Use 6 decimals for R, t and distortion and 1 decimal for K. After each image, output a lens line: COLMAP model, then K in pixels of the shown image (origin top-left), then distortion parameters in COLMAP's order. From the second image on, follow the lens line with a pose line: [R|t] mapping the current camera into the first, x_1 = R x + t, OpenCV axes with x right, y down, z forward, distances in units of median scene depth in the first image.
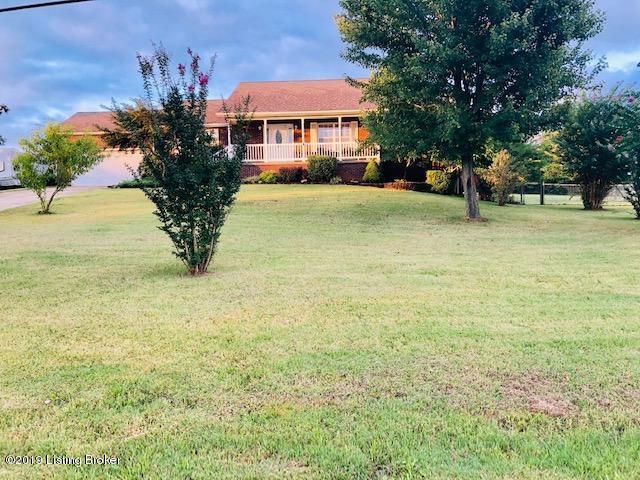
lens RADIAL K [[527.6, 0, 319.1], [0, 527.6, 241.2], [0, 0, 1]] dist [0.078546, 0.000515]
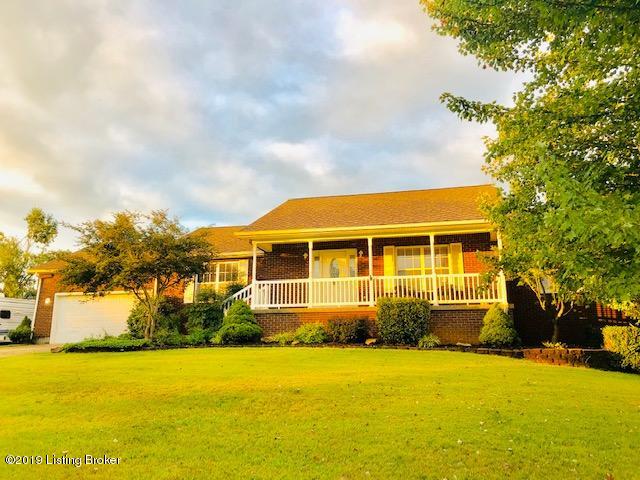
lens RADIAL K [[527.6, 0, 319.1], [0, 527.6, 238.6], [0, 0, 1]] dist [0.078546, 0.000515]
pose [[0.986542, -0.019088, -0.162390, 0.010220], [-0.026925, 0.960639, -0.276493, -0.059231], [0.161276, 0.277144, 0.947197, 0.407550]]
